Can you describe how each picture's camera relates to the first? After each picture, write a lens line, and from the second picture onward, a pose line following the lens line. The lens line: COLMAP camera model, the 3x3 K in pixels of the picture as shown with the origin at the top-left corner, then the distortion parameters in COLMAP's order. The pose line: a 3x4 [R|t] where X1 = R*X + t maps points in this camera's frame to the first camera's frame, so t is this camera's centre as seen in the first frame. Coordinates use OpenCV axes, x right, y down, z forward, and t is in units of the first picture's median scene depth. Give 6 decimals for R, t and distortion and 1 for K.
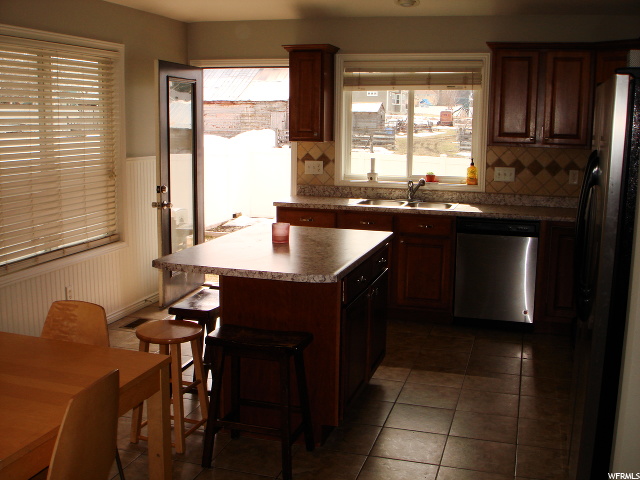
lens RADIAL K [[725.6, 0, 321.0], [0, 725.6, 240.2], [0, 0, 1]] dist [-0.074878, 0.000000]
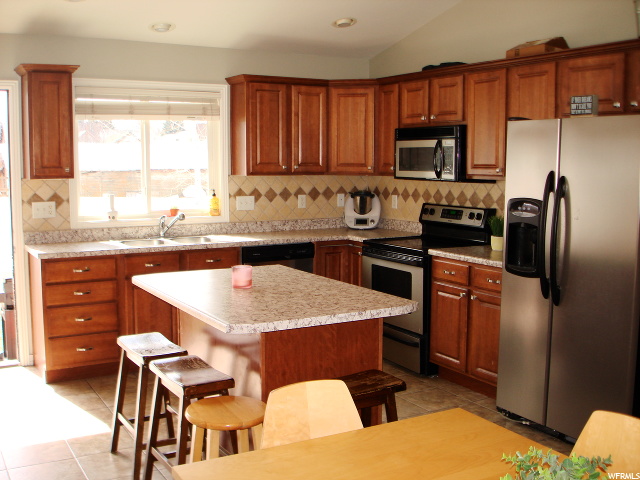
lens RADIAL K [[725.6, 0, 321.3], [0, 725.6, 238.4], [0, 0, 1]] dist [-0.074878, 0.000000]
pose [[0.684389, -0.093918, 0.723043, -0.415548], [0.126898, 0.991877, 0.008724, -0.035969], [-0.717989, 0.085782, 0.690748, 0.209806]]
